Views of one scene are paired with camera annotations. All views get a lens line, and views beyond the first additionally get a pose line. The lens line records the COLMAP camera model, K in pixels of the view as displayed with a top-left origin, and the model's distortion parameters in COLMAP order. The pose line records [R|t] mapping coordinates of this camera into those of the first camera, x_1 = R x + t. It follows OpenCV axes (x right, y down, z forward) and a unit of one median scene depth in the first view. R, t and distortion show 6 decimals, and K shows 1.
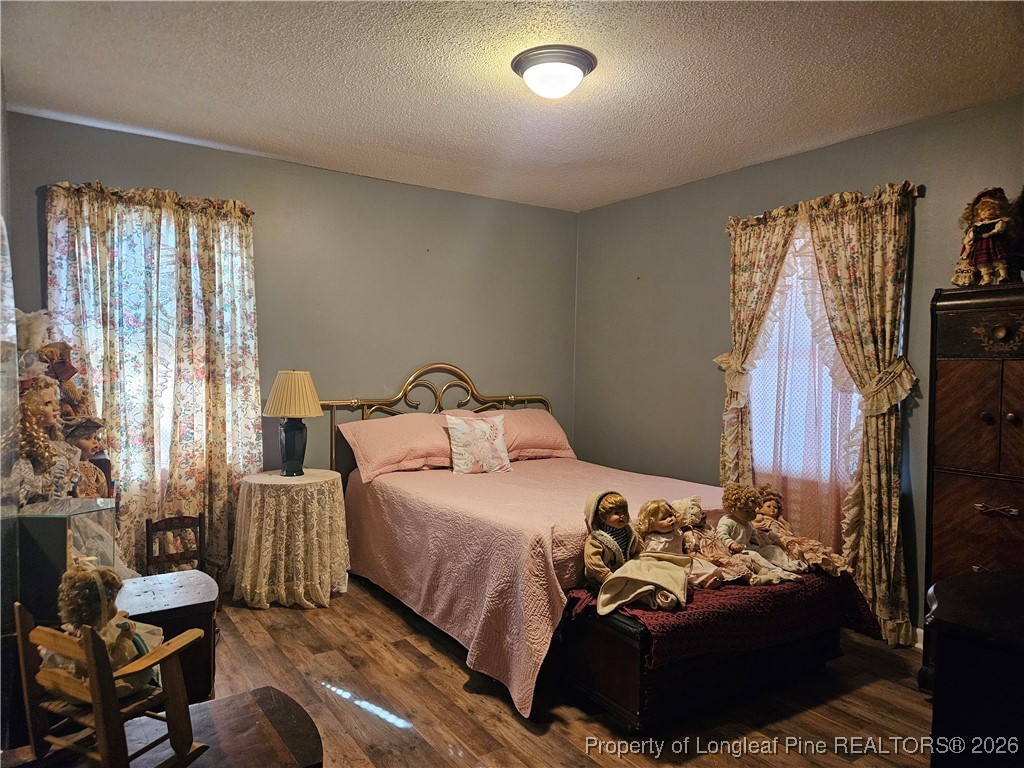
lens RADIAL K [[690.6, 0, 506.9], [0, 690.6, 389.6], [0, 0, 1]] dist [0.085415, -0.078191]
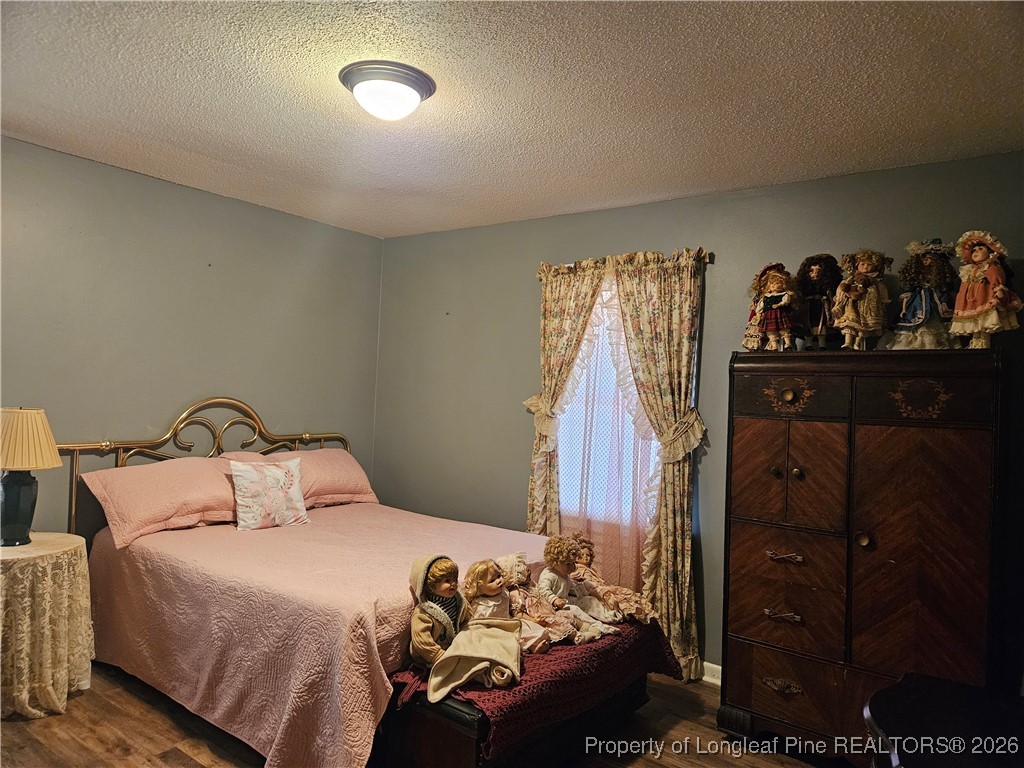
lens RADIAL K [[687.4, 0, 515.4], [0, 687.4, 395.2], [0, 0, 1]] dist [0.088282, -0.076661]
pose [[0.943716, 0.025727, 0.329755, -0.049443], [-0.018771, 0.999529, -0.024262, -0.035371], [-0.330224, 0.016706, 0.943755, 0.084718]]
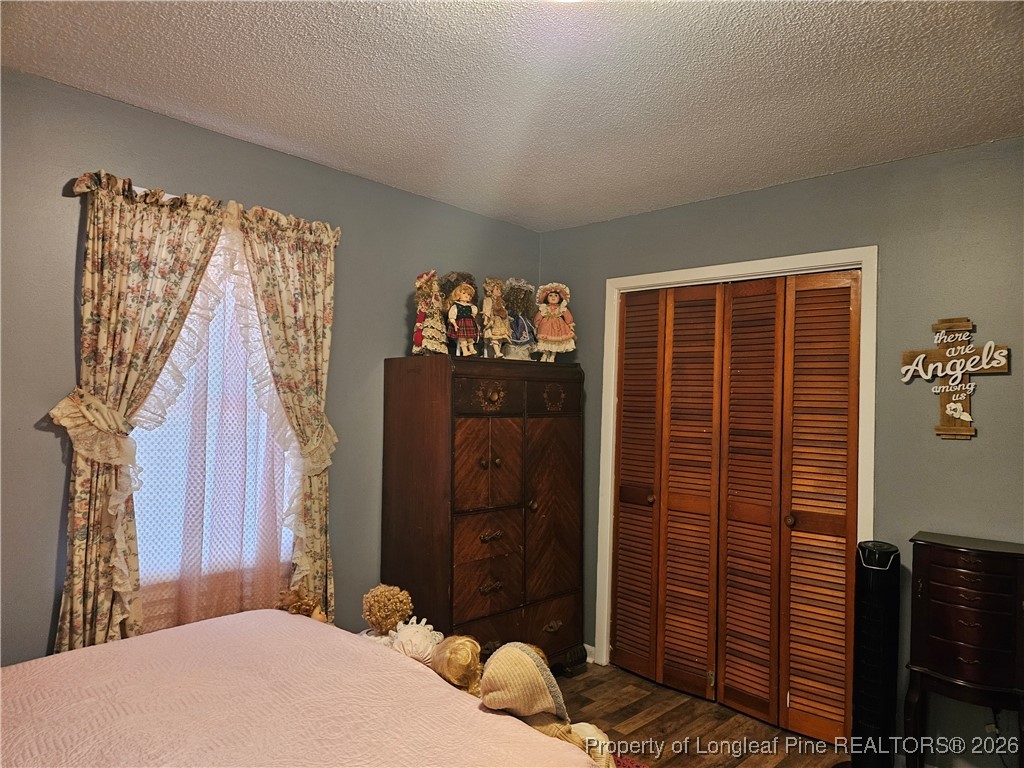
lens RADIAL K [[679.4, 0, 515.3], [0, 679.4, 370.9], [0, 0, 1]] dist [0.081859, -0.066769]
pose [[-0.207000, 0.016169, 0.978207, -0.389571], [0.000195, 0.999864, -0.016486, -0.080954], [-0.978341, -0.003222, -0.206975, 0.925909]]
